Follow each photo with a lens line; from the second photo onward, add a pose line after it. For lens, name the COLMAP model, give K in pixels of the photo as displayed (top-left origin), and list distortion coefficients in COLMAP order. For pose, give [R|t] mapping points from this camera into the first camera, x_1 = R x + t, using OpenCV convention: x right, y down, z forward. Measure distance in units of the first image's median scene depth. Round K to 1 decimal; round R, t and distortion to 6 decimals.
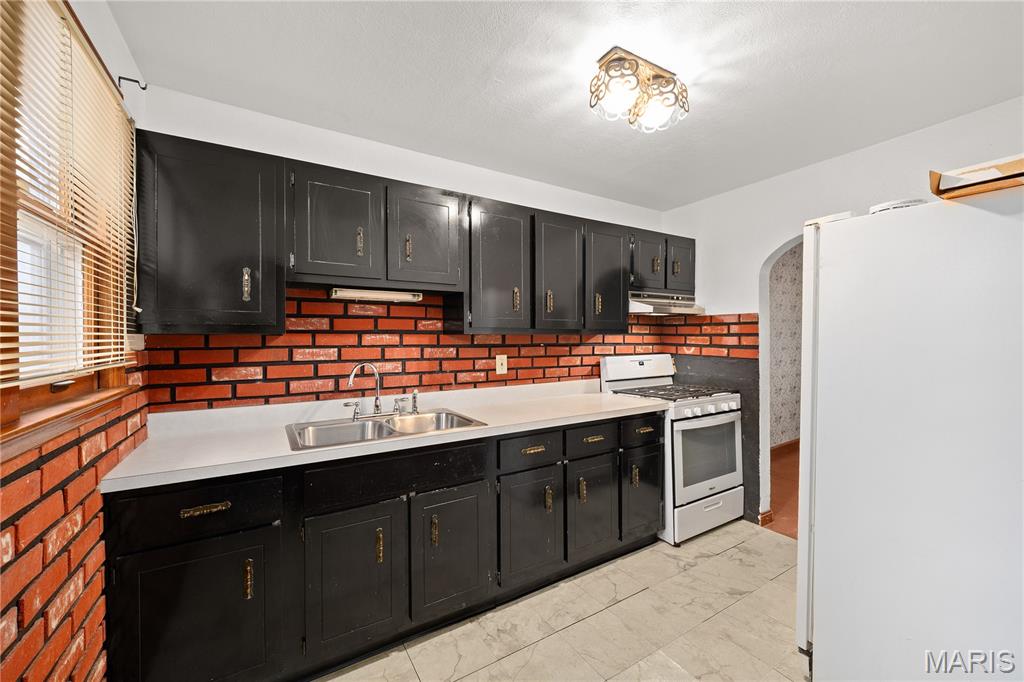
lens RADIAL K [[398.6, 0, 512.5], [0, 398.6, 341.7], [0, 0, 1]] dist [-0.000057, -0.000014]
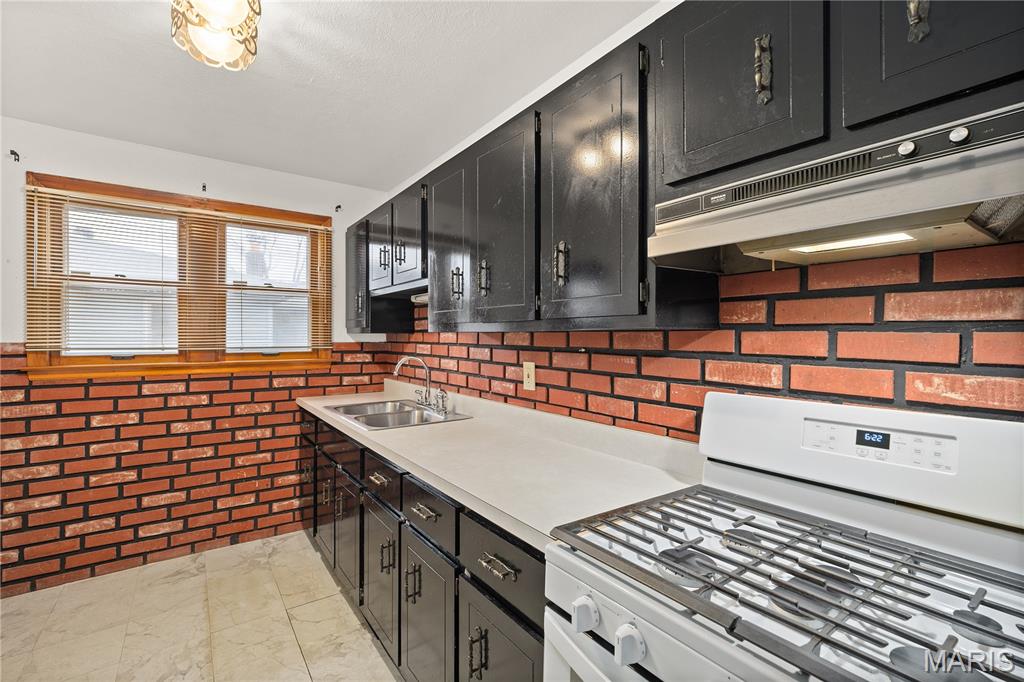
lens RADIAL K [[462.1, 0, 511.7], [0, 462.1, 337.5], [0, 0, 1]] dist [-0.000001, -0.000021]
pose [[0.064066, 0.013530, -0.997854, 0.719384], [-0.004801, 0.999901, 0.013250, -0.017966], [0.997934, 0.003942, 0.064125, 0.882274]]
